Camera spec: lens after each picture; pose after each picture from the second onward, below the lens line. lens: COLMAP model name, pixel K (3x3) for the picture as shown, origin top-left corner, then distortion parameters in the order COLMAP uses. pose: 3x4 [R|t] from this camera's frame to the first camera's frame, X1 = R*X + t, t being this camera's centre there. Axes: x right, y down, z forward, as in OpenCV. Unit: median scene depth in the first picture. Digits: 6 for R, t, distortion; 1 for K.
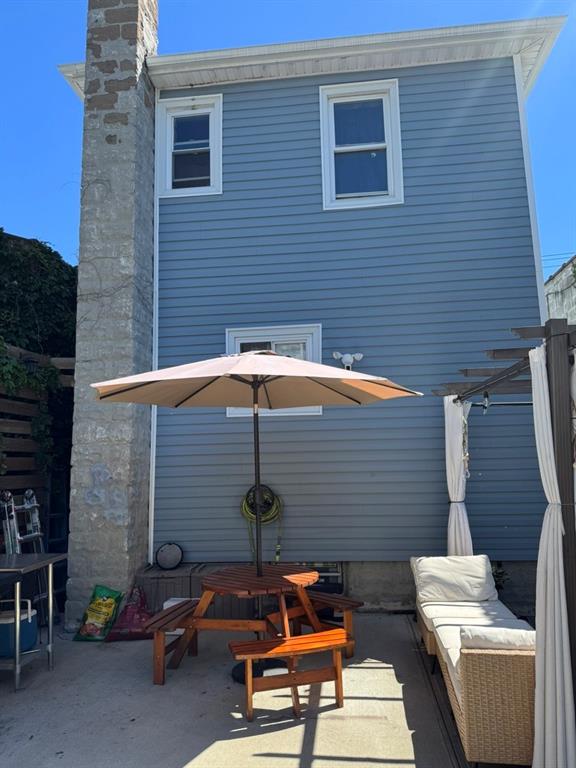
lens RADIAL K [[537.4, 0, 286.6], [0, 537.4, 388.0], [0, 0, 1]] dist [0.024801, -0.027687]
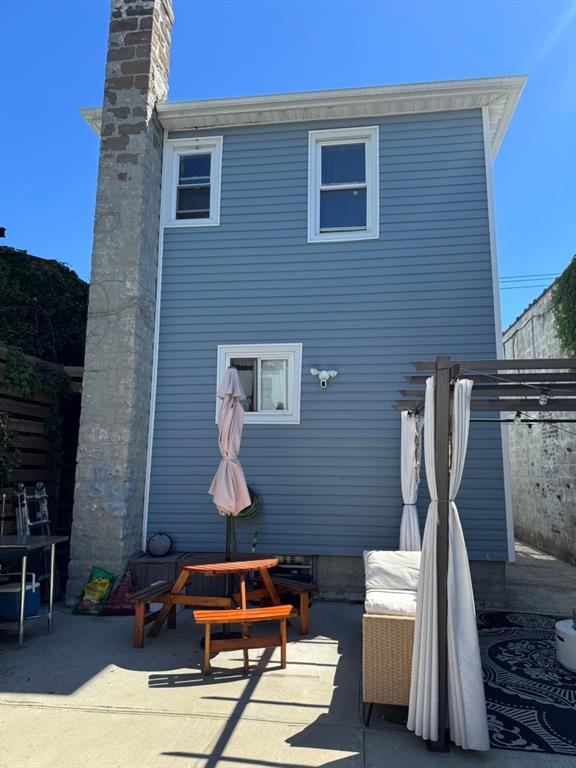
lens RADIAL K [[537.4, 0, 291.9], [0, 537.4, 387.2], [0, 0, 1]] dist [0.048116, -0.065533]
pose [[0.999159, 0.028766, -0.029232, 0.081647], [-0.029179, 0.999479, -0.013797, -0.011846], [0.028820, 0.014639, 0.999477, -0.129267]]
